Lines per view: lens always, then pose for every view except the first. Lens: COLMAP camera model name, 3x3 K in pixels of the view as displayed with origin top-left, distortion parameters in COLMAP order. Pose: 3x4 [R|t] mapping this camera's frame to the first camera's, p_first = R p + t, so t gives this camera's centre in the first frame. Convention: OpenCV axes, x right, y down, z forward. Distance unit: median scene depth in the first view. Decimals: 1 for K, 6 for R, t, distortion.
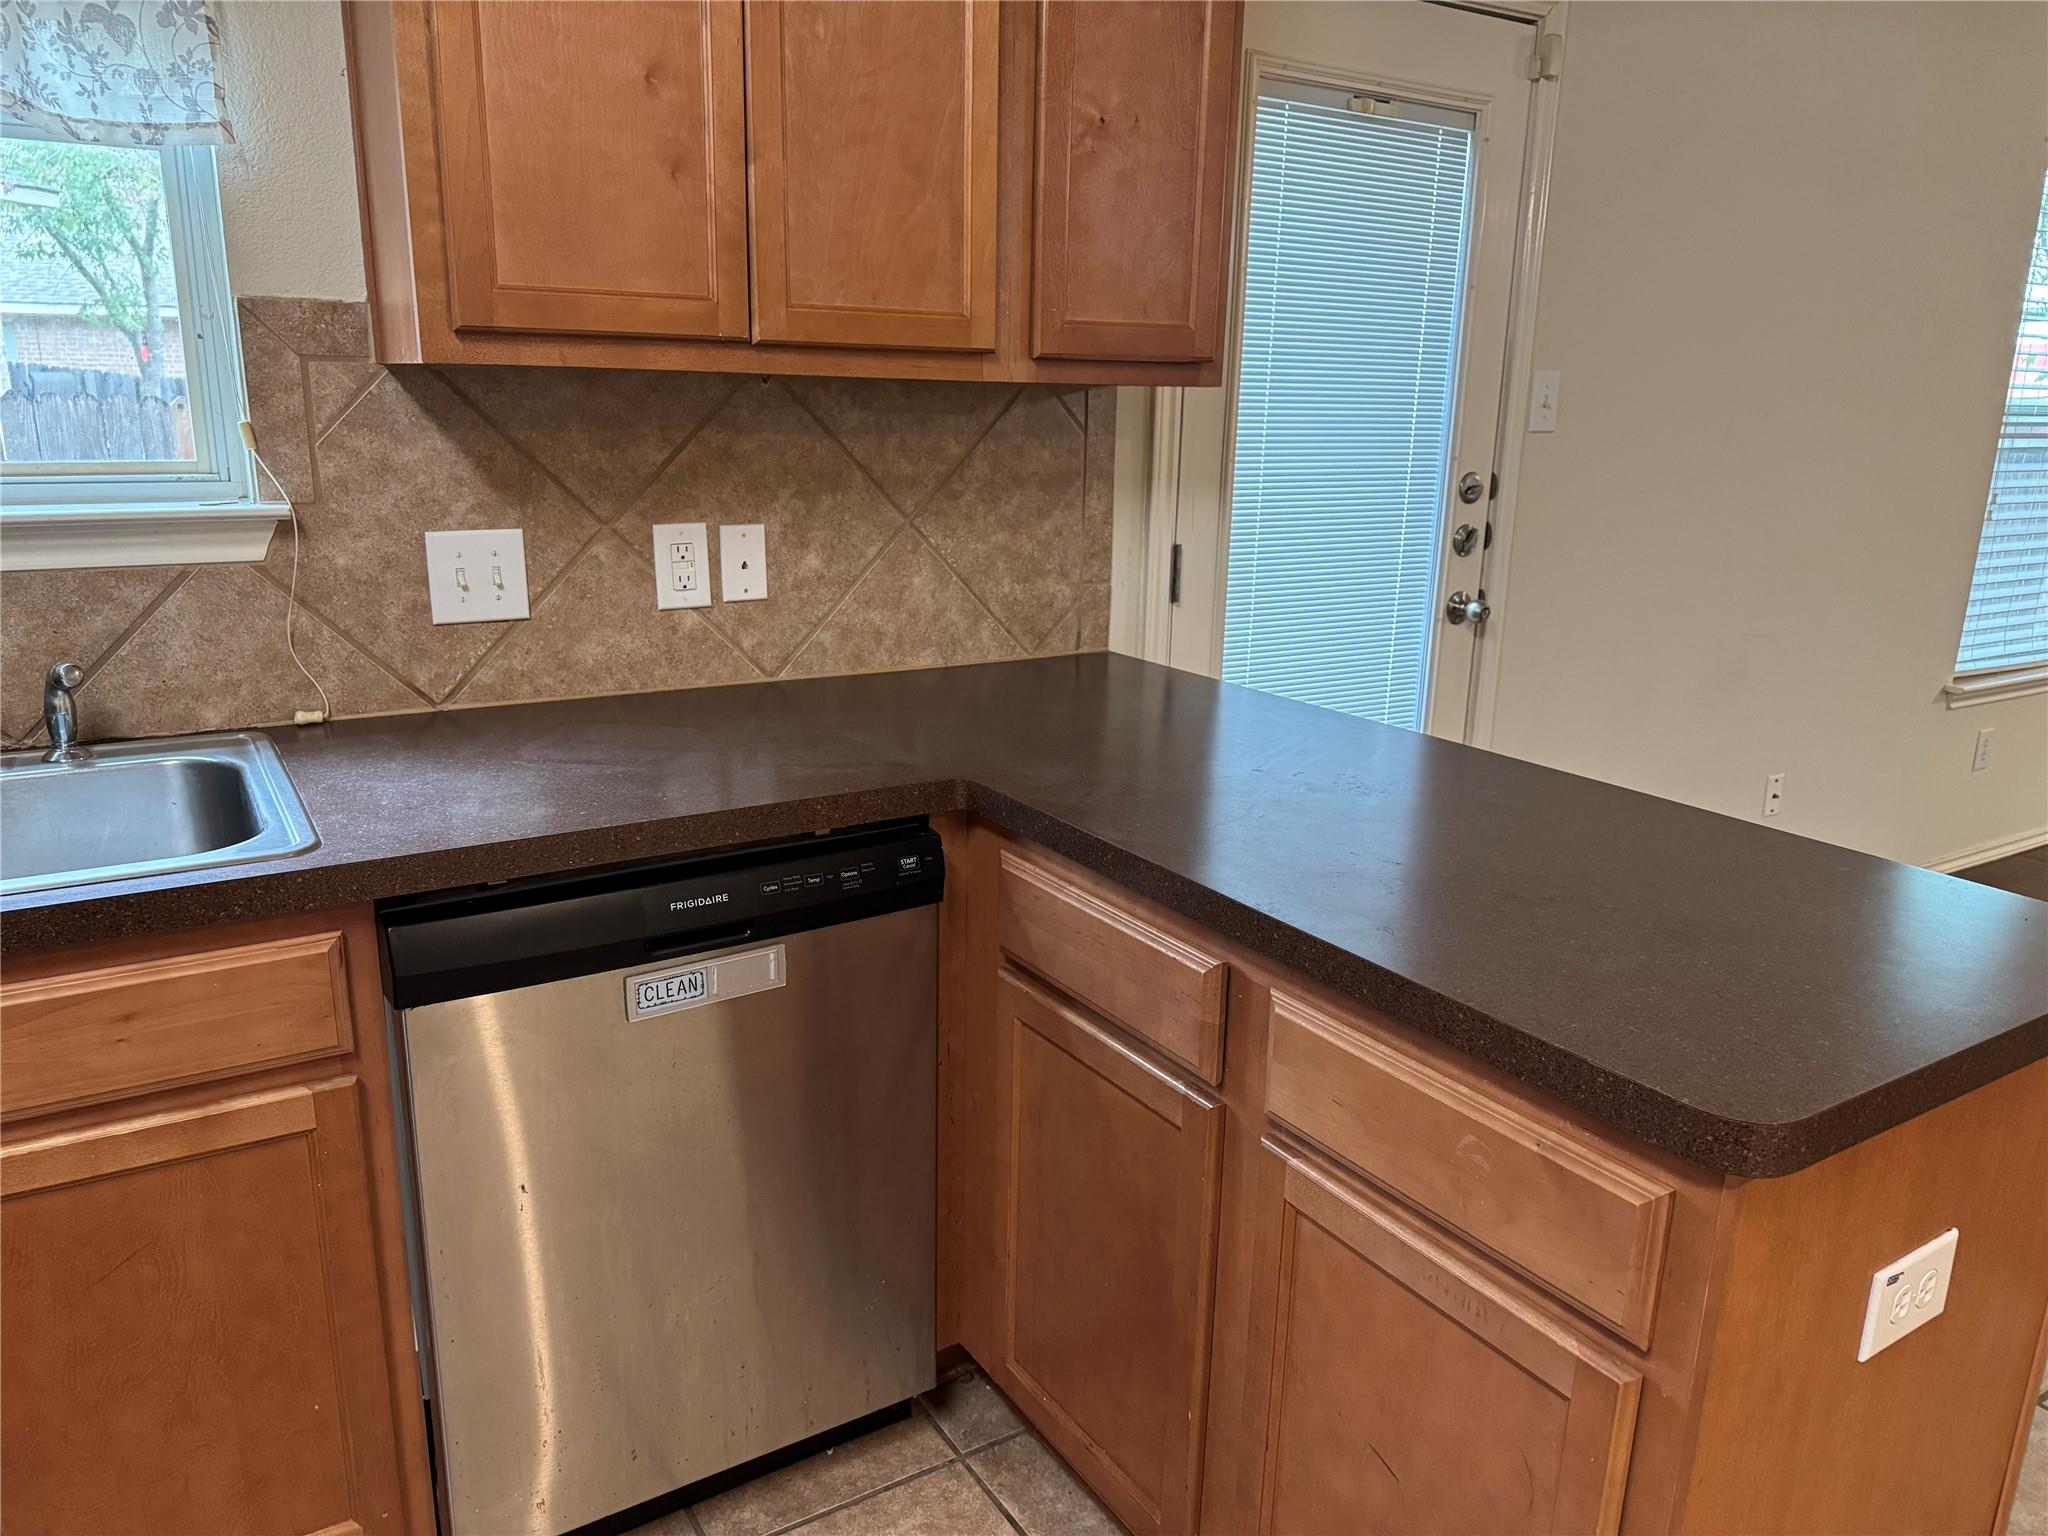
lens RADIAL K [[1425.6, 0, 1028.0], [0, 1425.6, 780.5], [0, 0, 1]] dist [0.149203, -0.274718]
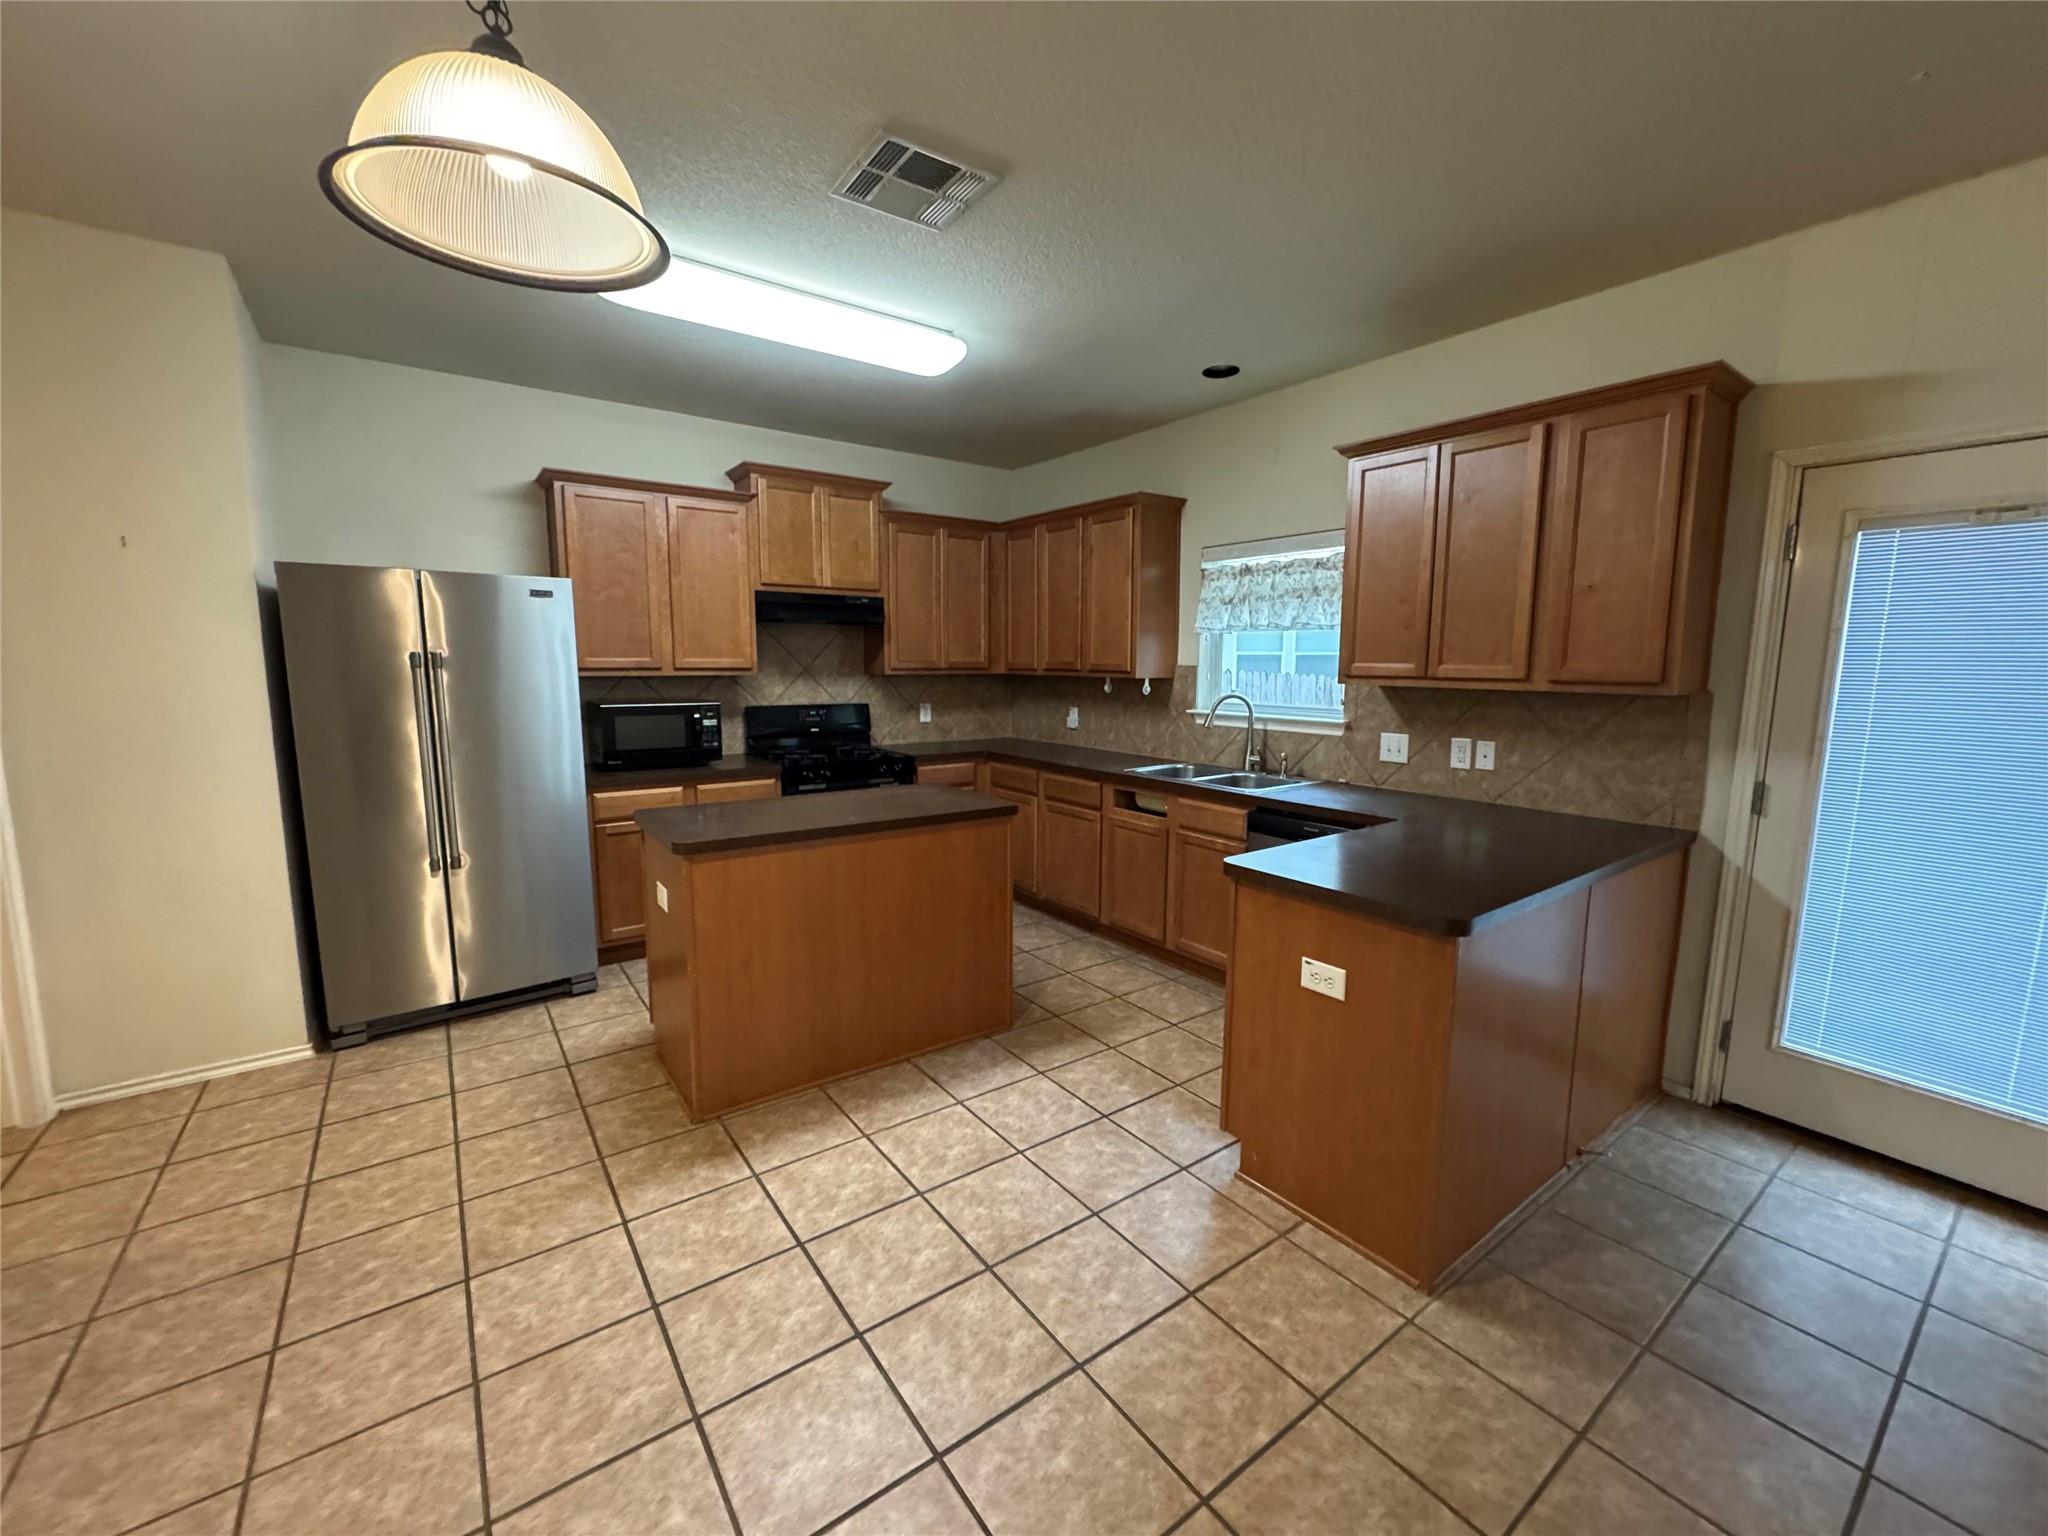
lens RADIAL K [[817.3, 0, 1024.0], [0, 817.3, 768.0], [0, 0, 1]] dist [-0.001988, 0.000481]
pose [[0.070840, 0.113473, -0.991012, 1.159387], [-0.261660, 0.960831, 0.091313, -0.042619], [0.962557, 0.252840, 0.097756, 0.044623]]
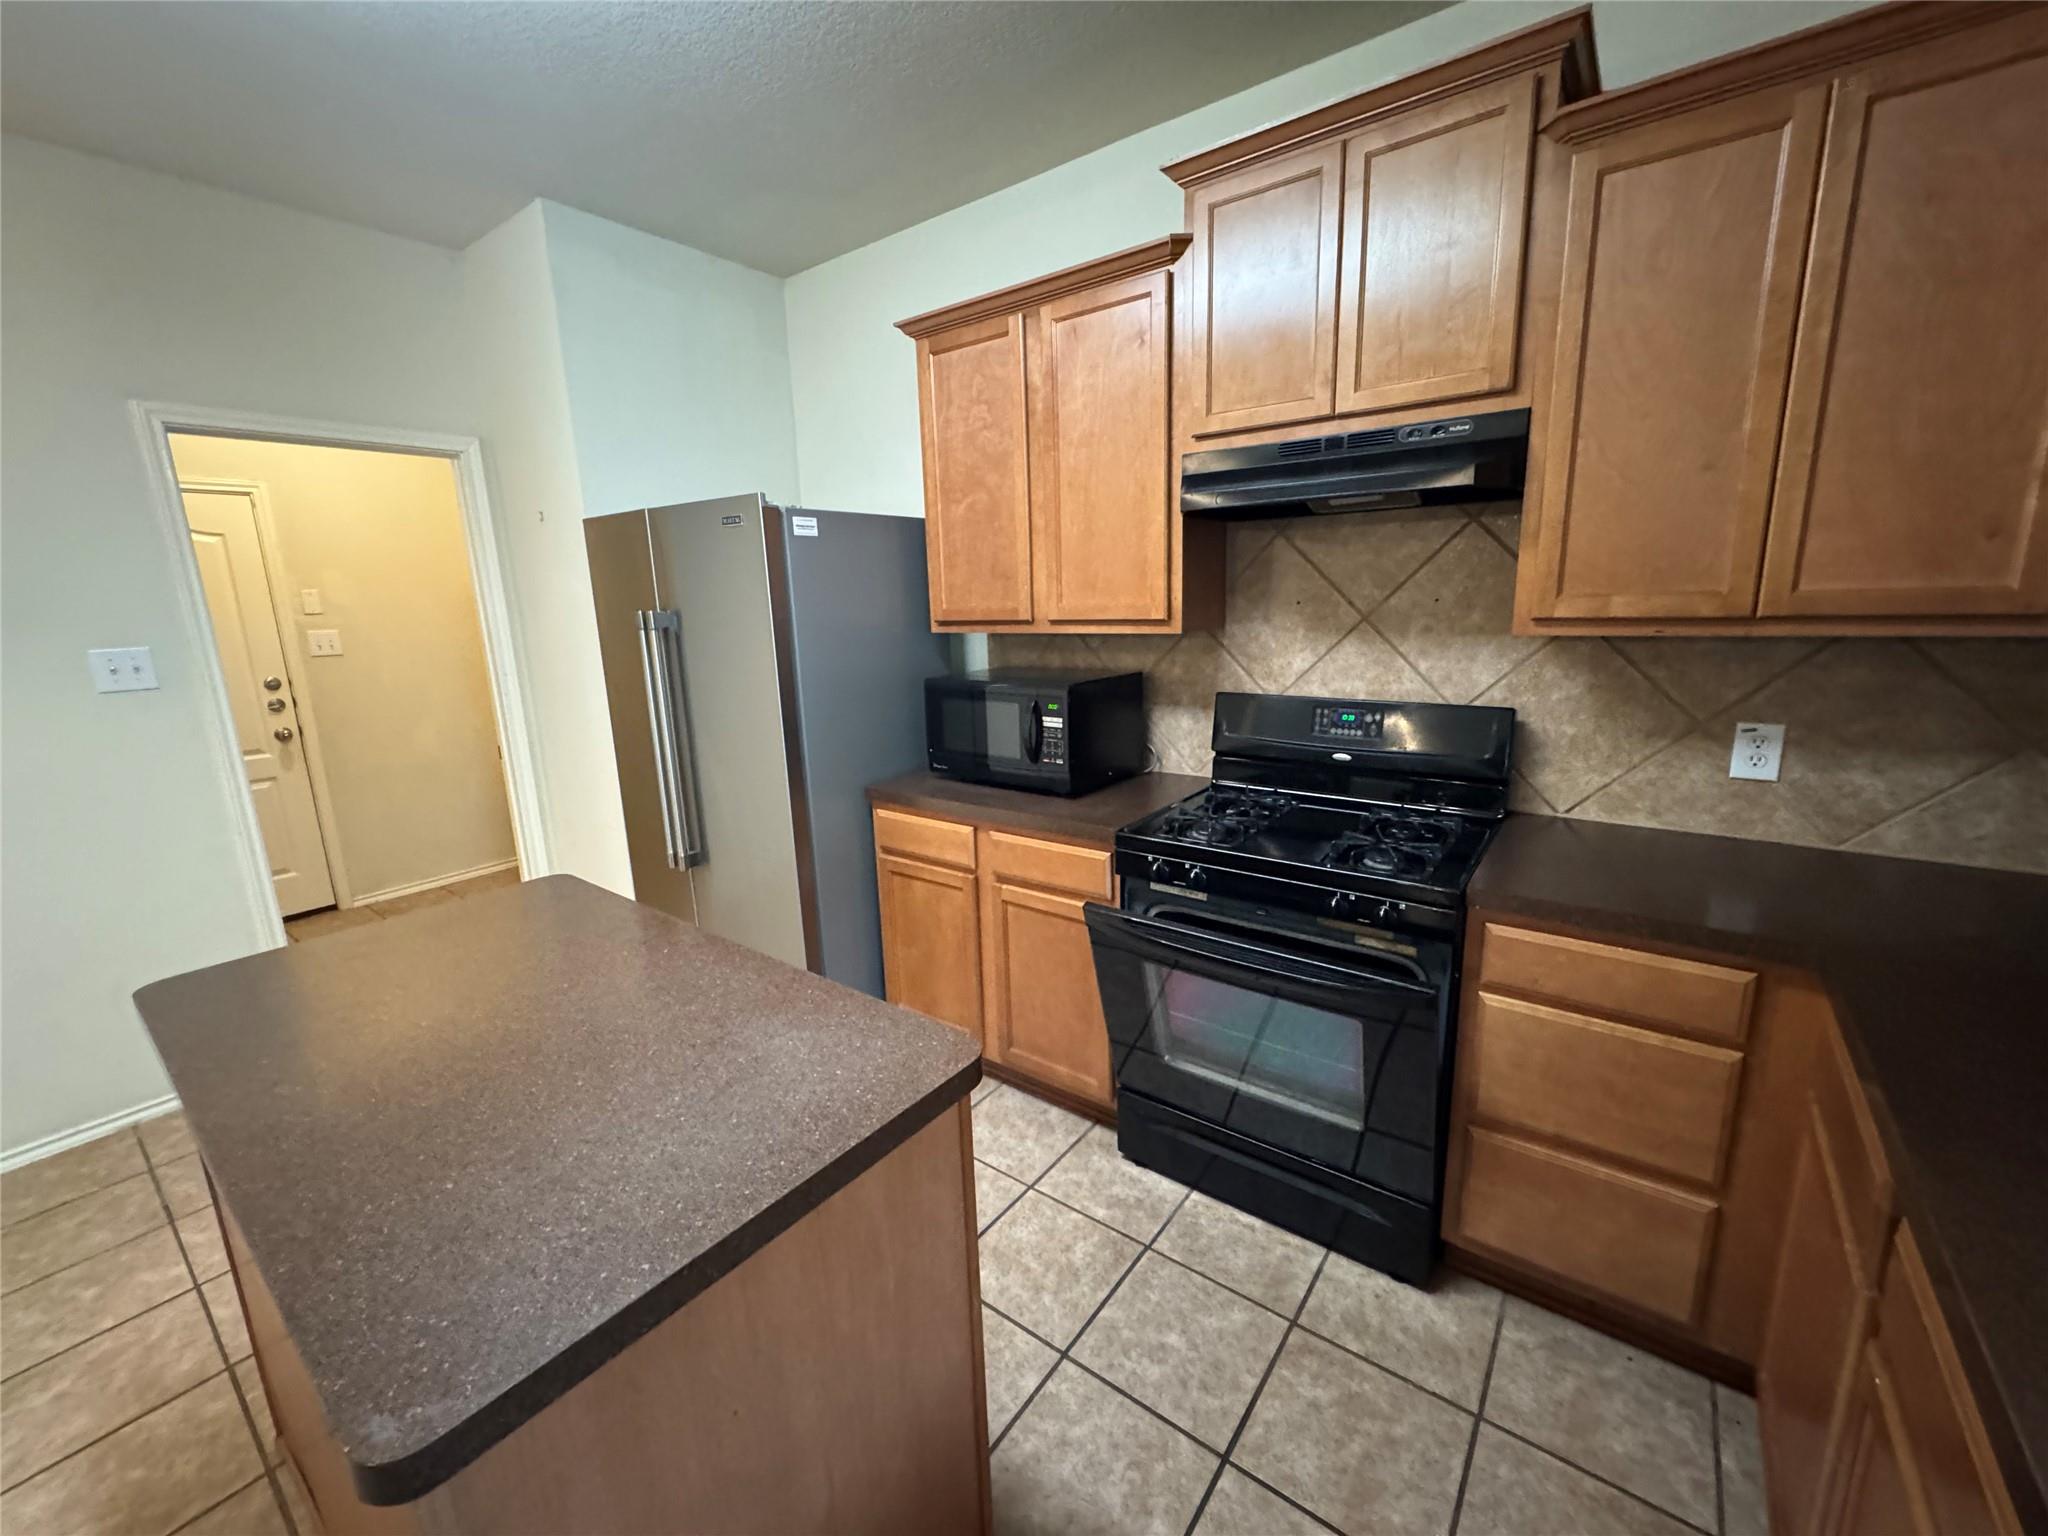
lens RADIAL K [[817.3, 0, 1024.0], [0, 817.3, 768.0], [0, 0, 1]] dist [-0.001988, 0.000481]
pose [[-0.936901, 0.083096, -0.339575, -0.323935], [-0.076000, 0.899697, 0.429848, -0.166792], [0.341233, 0.428533, -0.836612, 0.371648]]
